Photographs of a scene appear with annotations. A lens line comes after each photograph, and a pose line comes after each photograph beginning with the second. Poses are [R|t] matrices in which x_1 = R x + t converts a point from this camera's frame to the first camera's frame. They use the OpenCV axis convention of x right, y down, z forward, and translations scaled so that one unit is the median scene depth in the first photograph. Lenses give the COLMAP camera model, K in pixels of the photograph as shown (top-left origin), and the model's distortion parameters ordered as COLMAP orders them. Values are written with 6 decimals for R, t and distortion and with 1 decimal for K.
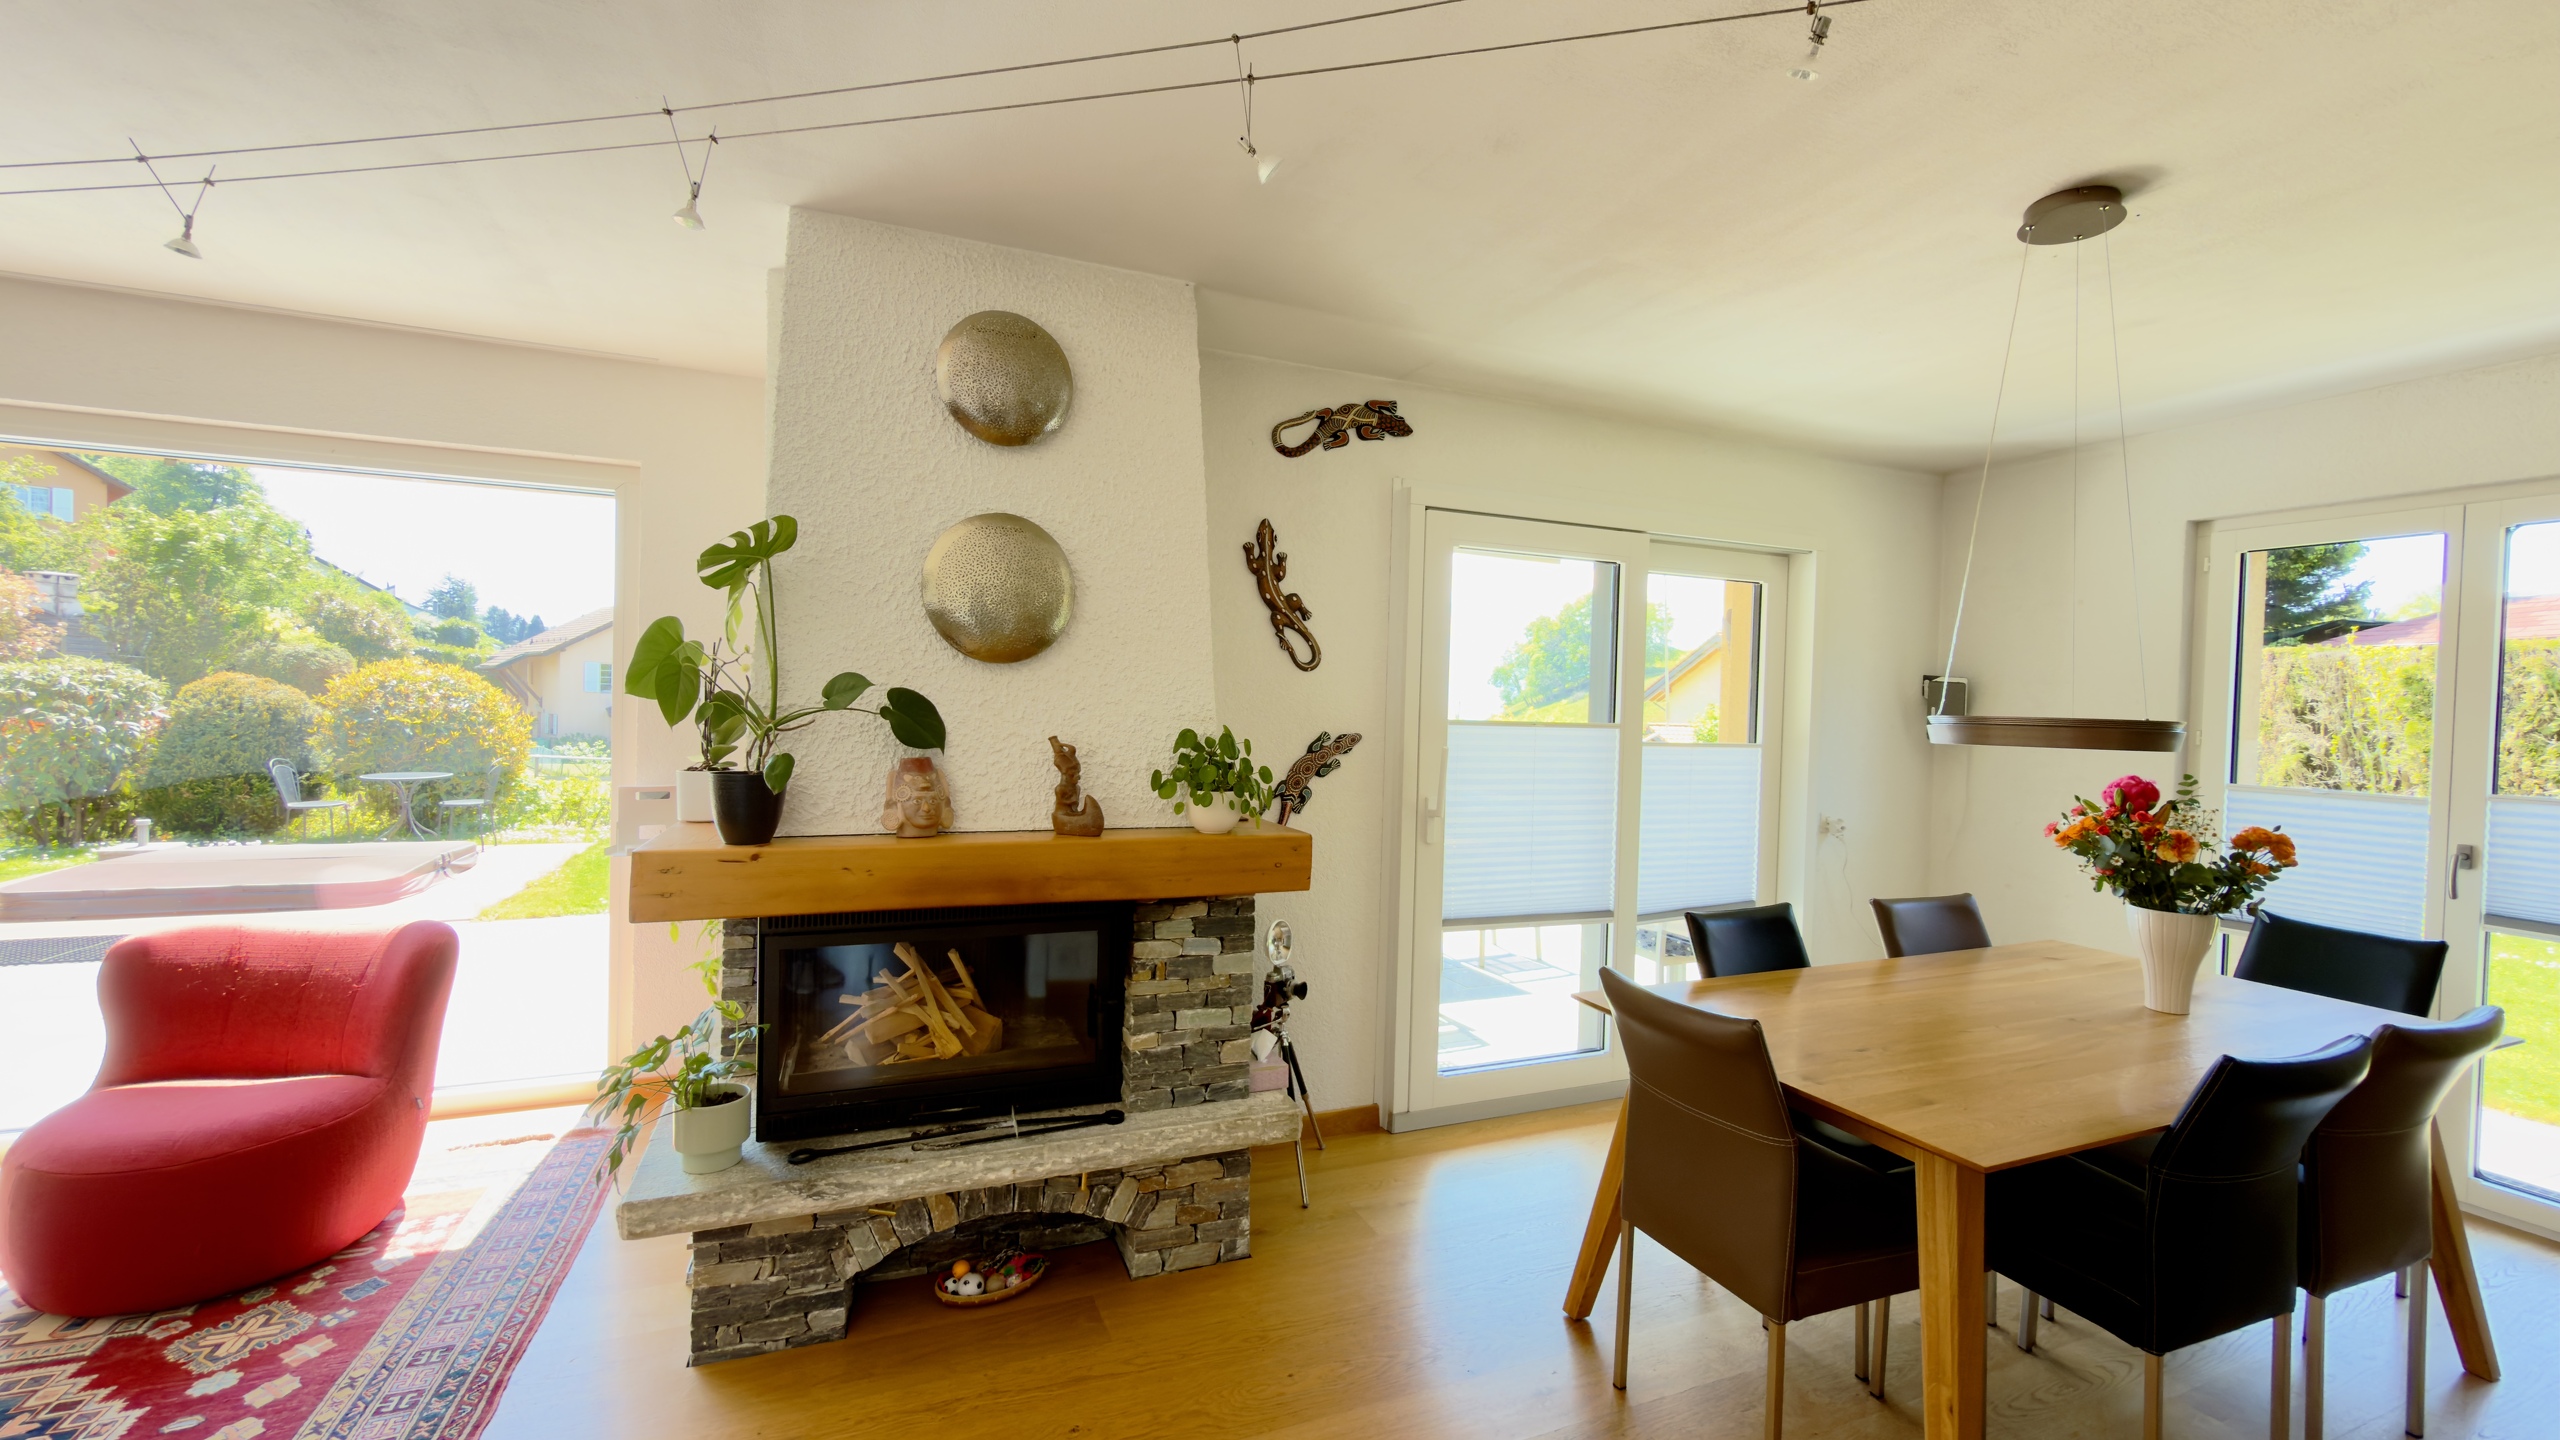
lens RADIAL K [[1022.3, 0, 1278.8], [0, 1022.3, 722.1], [0, 0, 1]] dist [-0.001209, 0.000329]
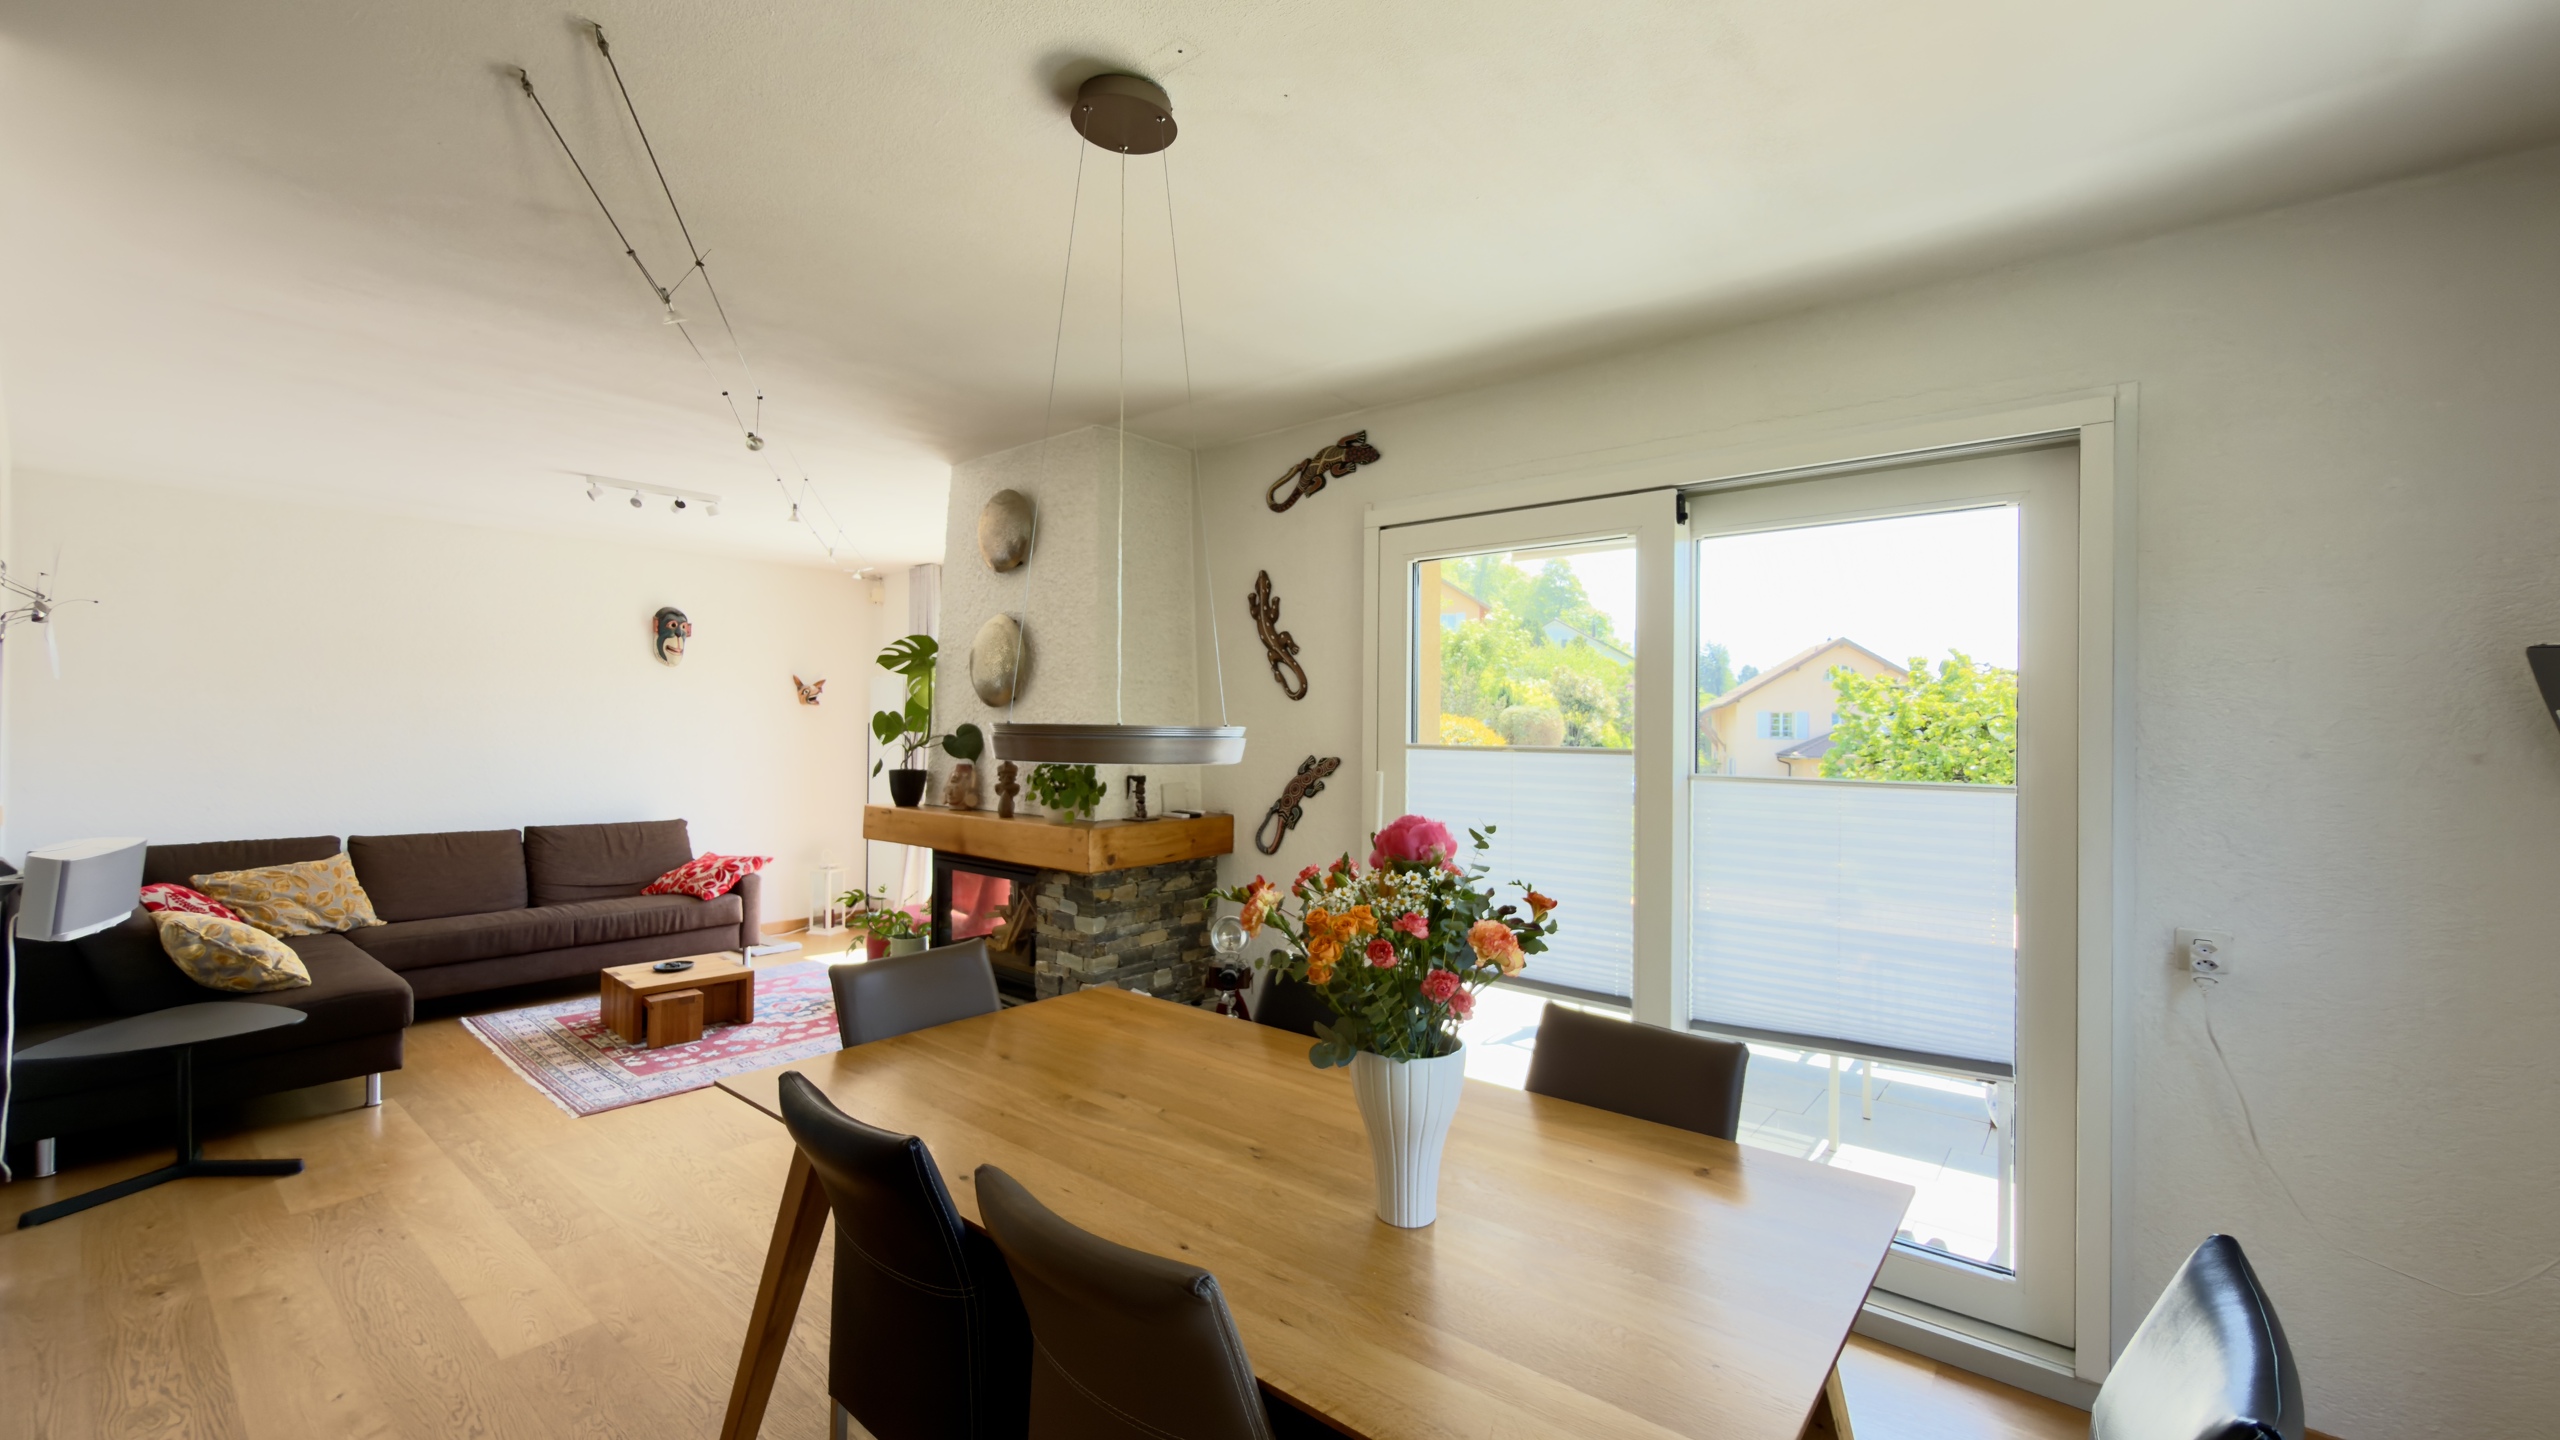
lens RADIAL K [[1022.3, 0, 1282.6], [0, 1022.3, 723.7], [0, 0, 1]] dist [-0.001209, 0.000329]
pose [[0.461744, -0.026605, -0.886614, 1.326417], [-0.011958, 0.999273, -0.036213, 0.020812], [0.886932, 0.027323, 0.461090, 0.638451]]
